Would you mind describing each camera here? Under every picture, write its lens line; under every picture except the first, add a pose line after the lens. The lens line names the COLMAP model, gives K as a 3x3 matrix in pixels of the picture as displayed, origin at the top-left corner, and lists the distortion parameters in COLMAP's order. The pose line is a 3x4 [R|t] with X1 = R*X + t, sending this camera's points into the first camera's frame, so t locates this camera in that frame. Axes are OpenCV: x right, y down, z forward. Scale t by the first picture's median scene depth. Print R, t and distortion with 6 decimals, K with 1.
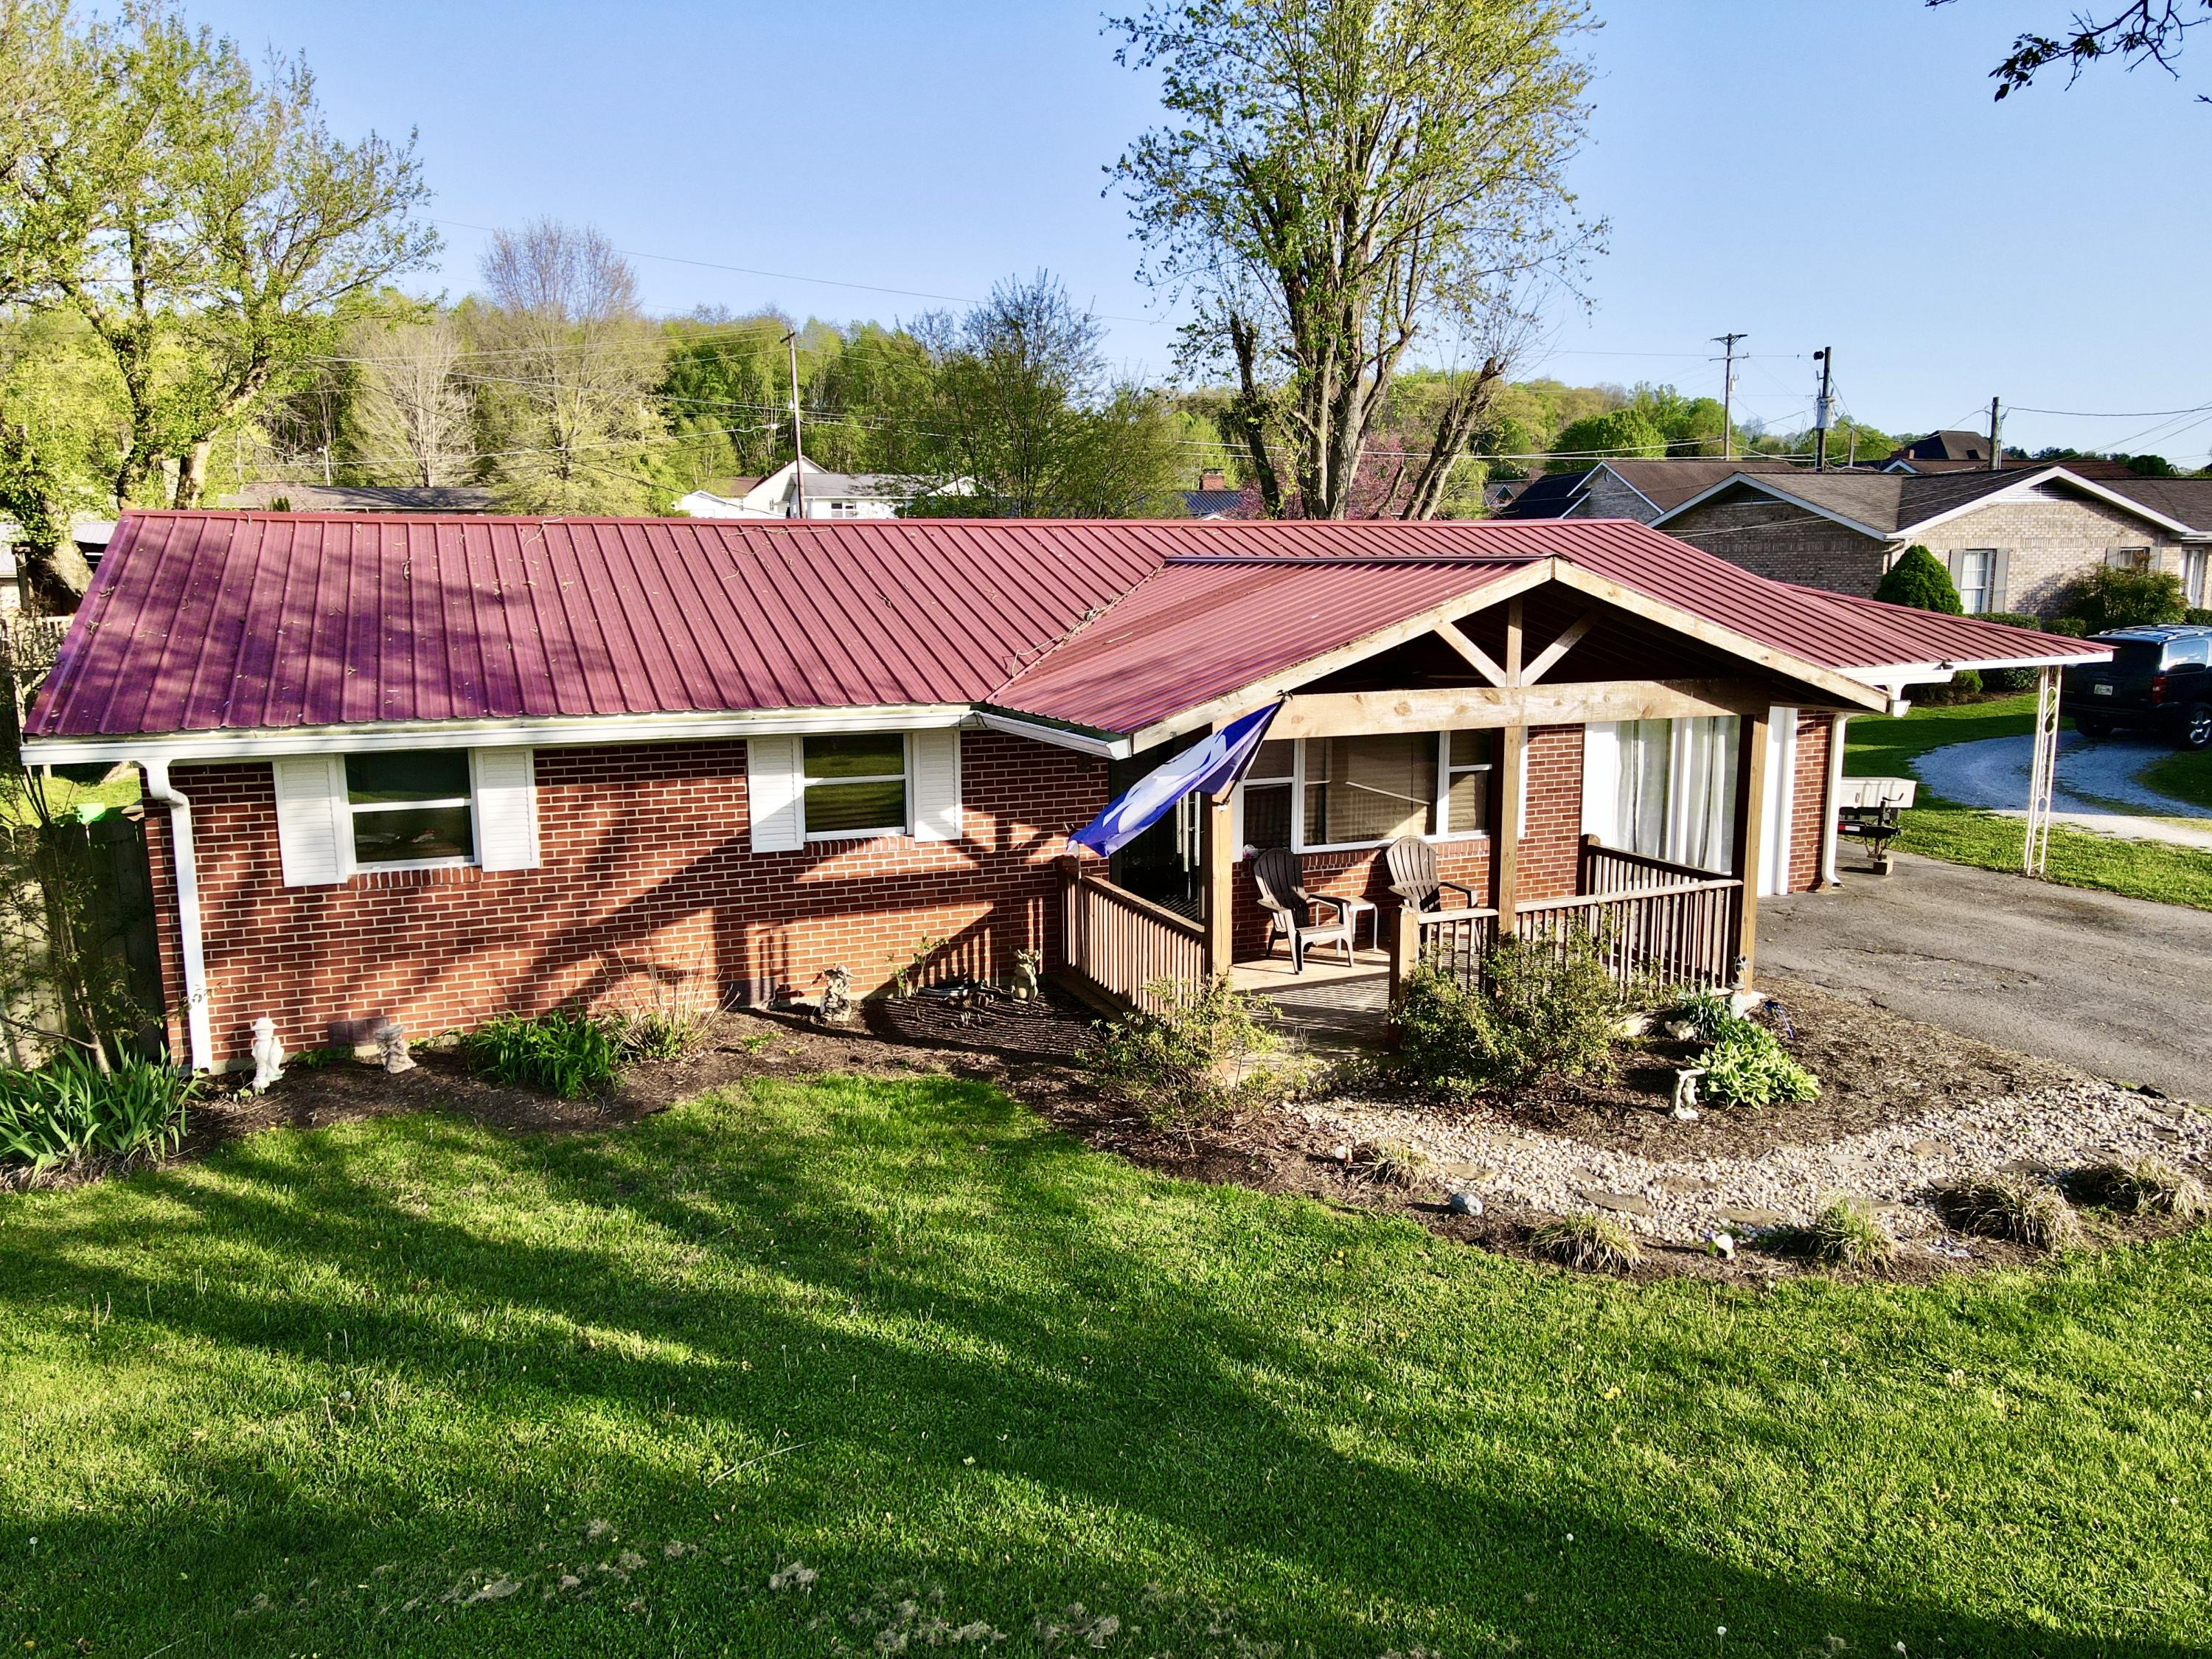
lens RADIAL K [[1630.8, 0, 1074.6], [0, 1630.8, 834.8], [0, 0, 1]] dist [0.006034, 0.016966]
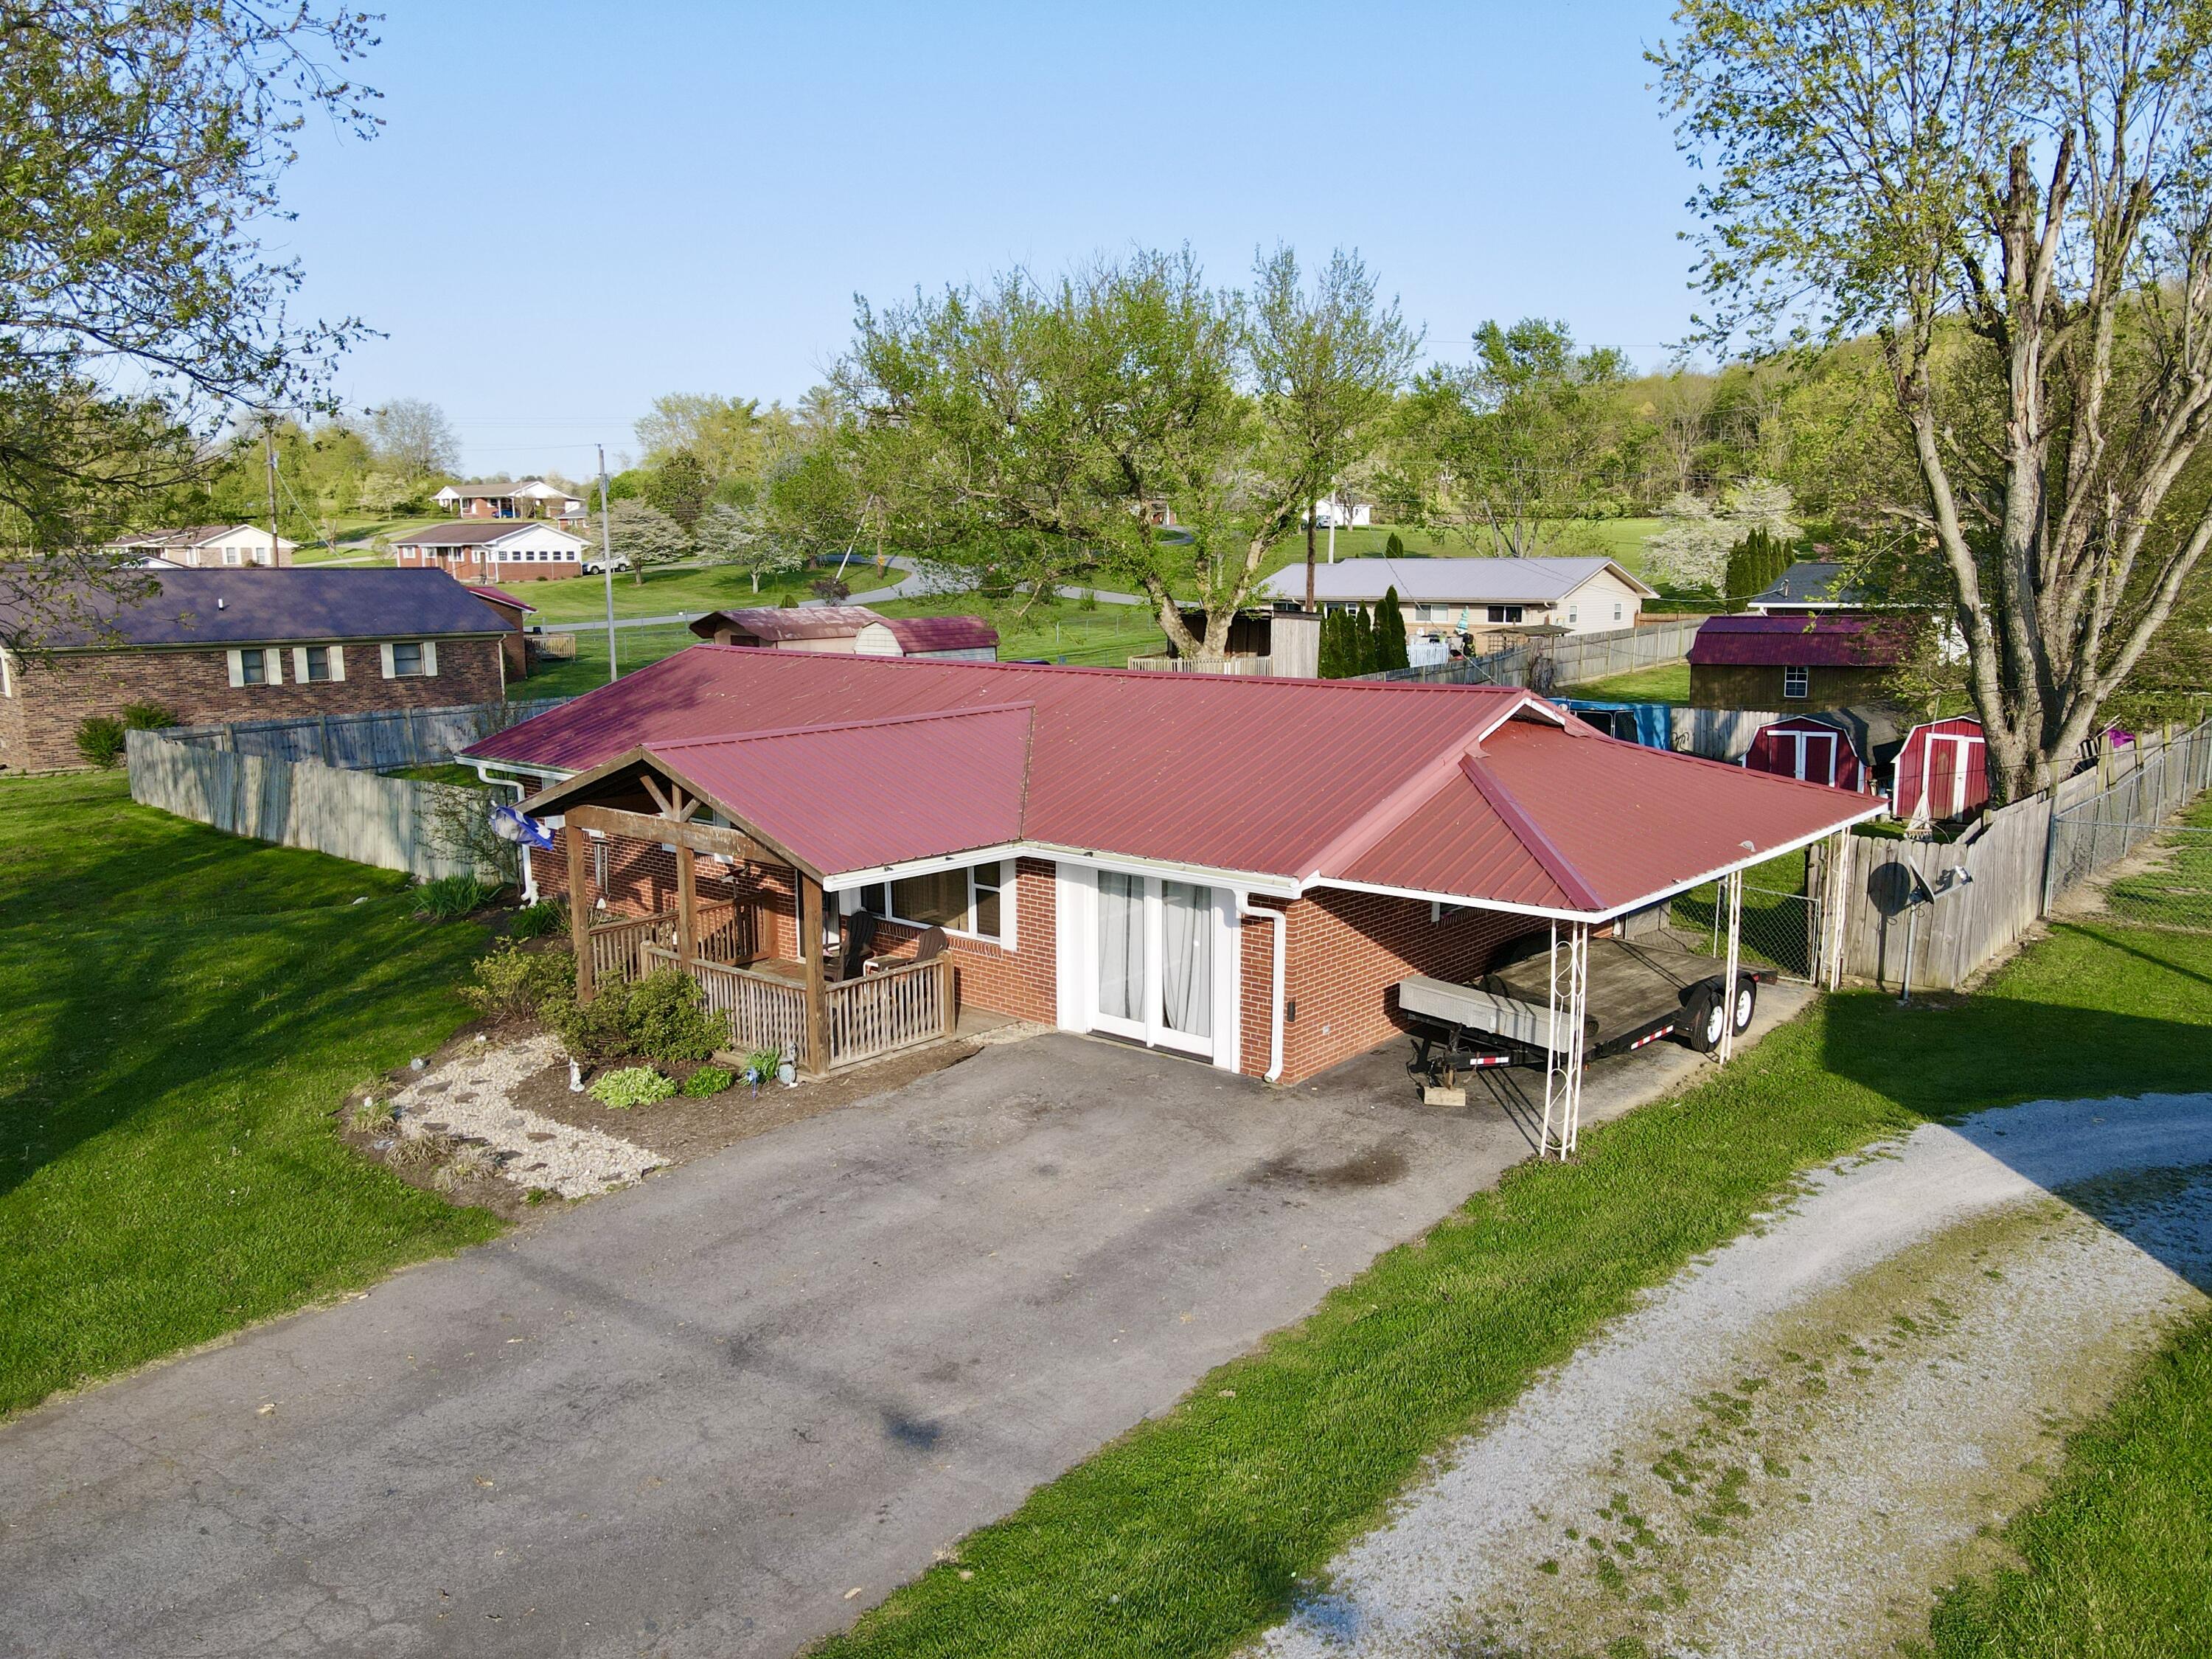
lens RADIAL K [[1630.8, 0, 1074.6], [0, 1630.8, 834.8], [0, 0, 1]] dist [0.006034, 0.016966]
pose [[0.472993, 0.157498, -0.866875, 1.597228], [-0.149866, 0.983937, 0.096995, -0.250888], [0.868227, 0.084037, 0.488999, 0.497813]]
